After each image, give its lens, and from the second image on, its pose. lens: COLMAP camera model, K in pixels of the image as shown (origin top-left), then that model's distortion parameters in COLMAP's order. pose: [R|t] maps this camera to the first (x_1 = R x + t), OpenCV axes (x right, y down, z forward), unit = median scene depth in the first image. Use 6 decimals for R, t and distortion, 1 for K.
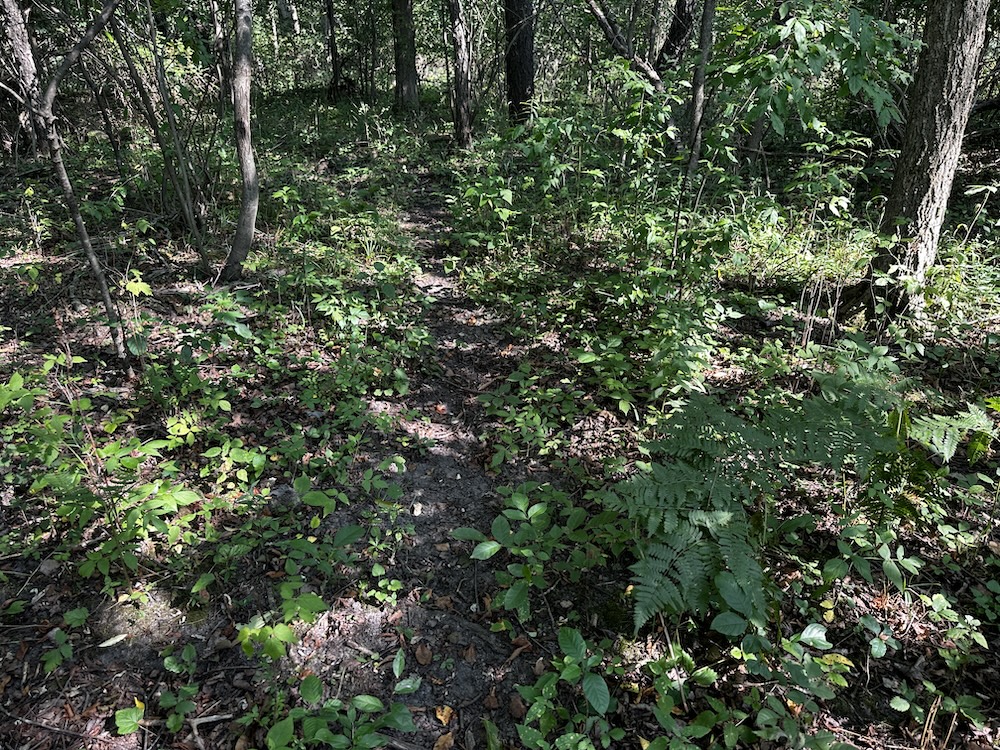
lens RADIAL K [[695.2, 0, 500.8], [0, 695.2, 373.1], [0, 0, 1]] dist [0.030057, -0.022050]
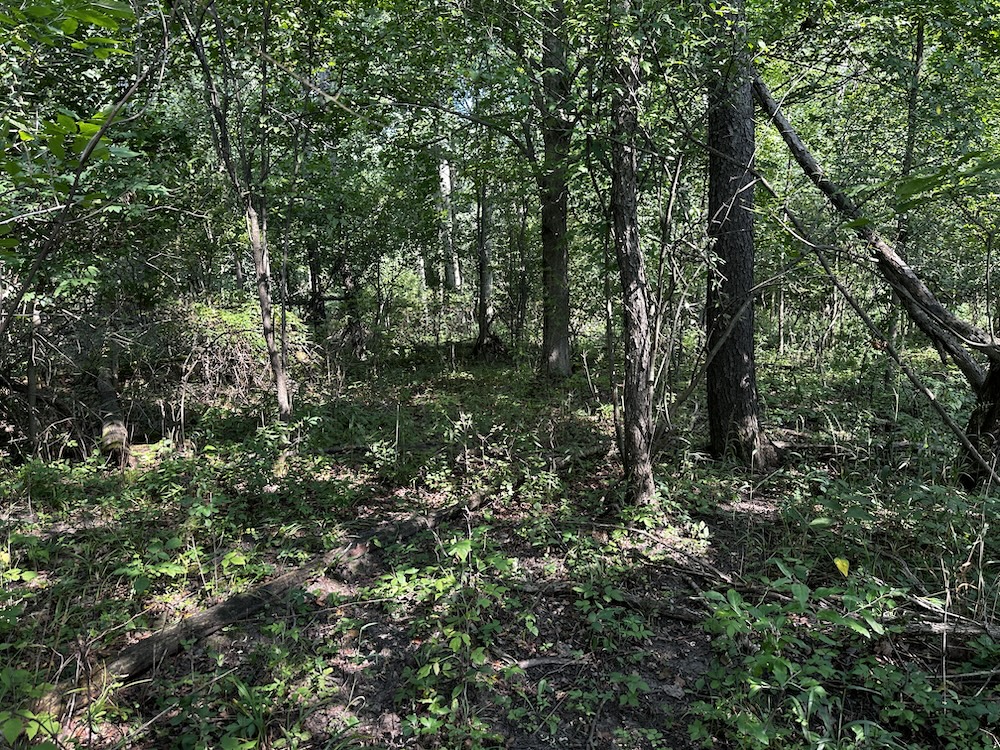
lens RADIAL K [[695.2, 0, 500.6], [0, 695.2, 375.4], [0, 0, 1]] dist [0.030057, -0.022050]
pose [[0.974575, 0.001715, -0.224056, -0.039000], [-0.071628, 0.949883, -0.304289, -0.254690], [0.212305, 0.312601, 0.925855, 0.486692]]
